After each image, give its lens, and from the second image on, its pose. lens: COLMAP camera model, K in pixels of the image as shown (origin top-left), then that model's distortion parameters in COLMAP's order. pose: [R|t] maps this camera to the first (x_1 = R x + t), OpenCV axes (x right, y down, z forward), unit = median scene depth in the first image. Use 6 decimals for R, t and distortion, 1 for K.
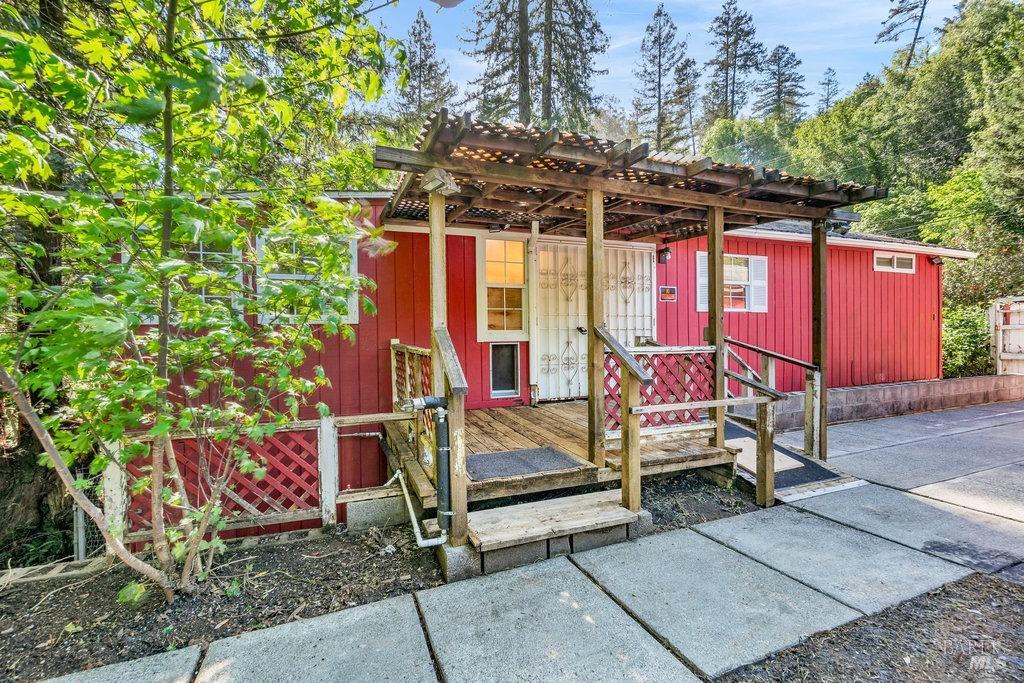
lens RADIAL K [[443.1, 0, 506.1], [0, 443.1, 339.3], [0, 0, 1]] dist [-0.004603, 0.000835]
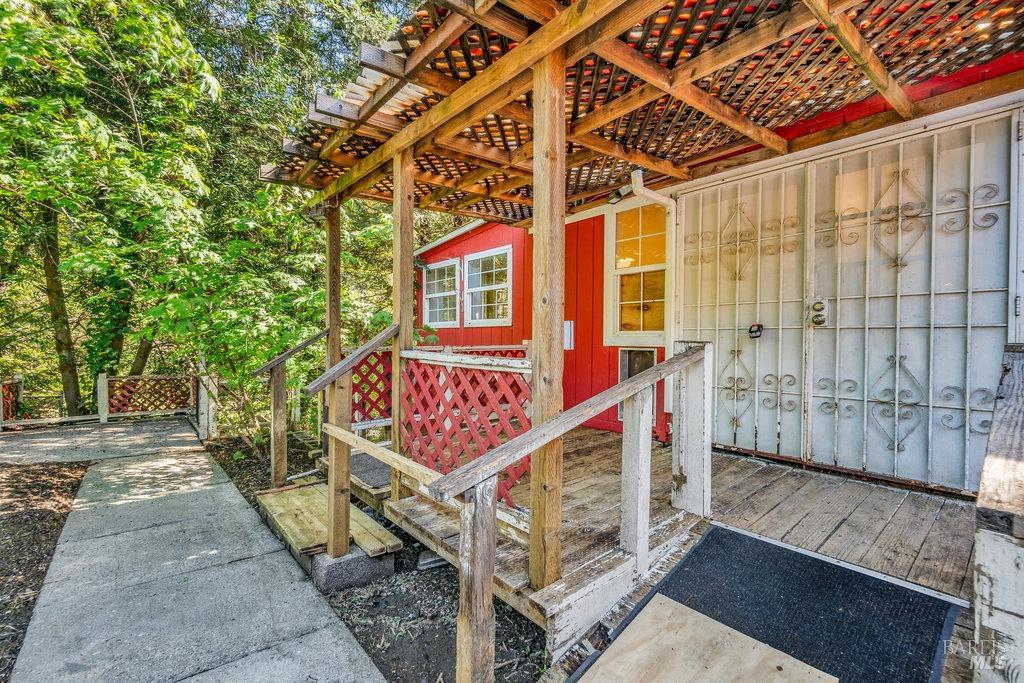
lens RADIAL K [[443.1, 0, 504.9], [0, 443.1, 341.8], [0, 0, 1]] dist [-0.004603, 0.000835]
pose [[0.316640, 0.019422, -0.948347, 0.557718], [-0.022289, 0.999667, 0.013030, -0.006909], [0.948284, 0.017012, 0.316967, 0.507668]]
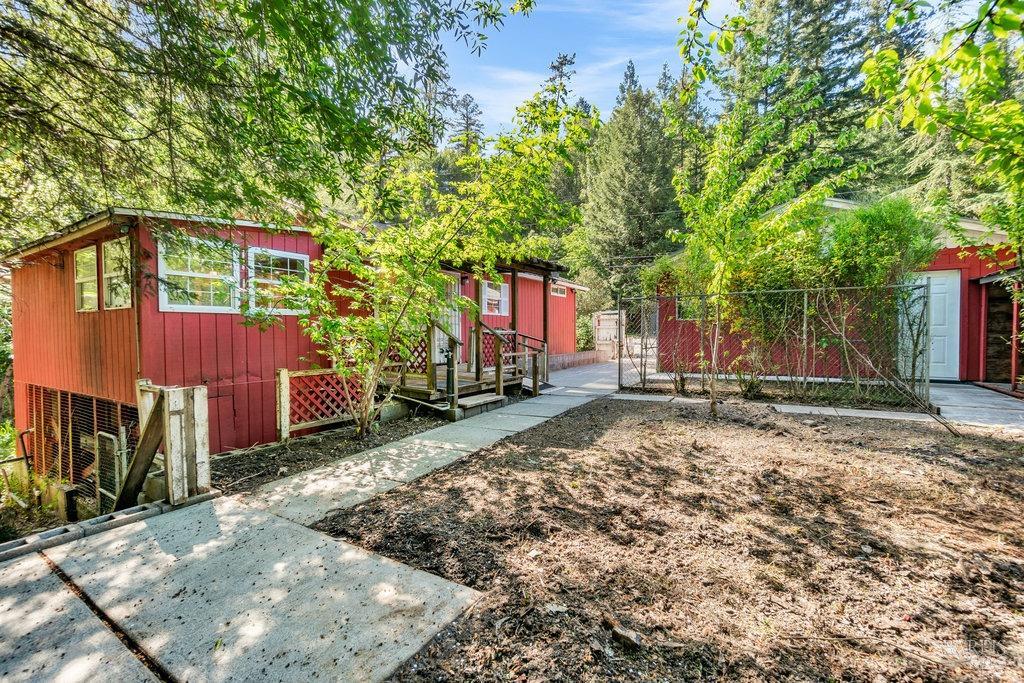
lens RADIAL K [[443.1, 0, 504.1], [0, 443.1, 348.7], [0, 0, 1]] dist [-0.004603, 0.000835]
pose [[0.798857, -0.016208, 0.601303, -0.558098], [0.004474, 0.999769, 0.021005, 0.034916], [-0.601504, -0.014089, 0.798745, -0.456214]]
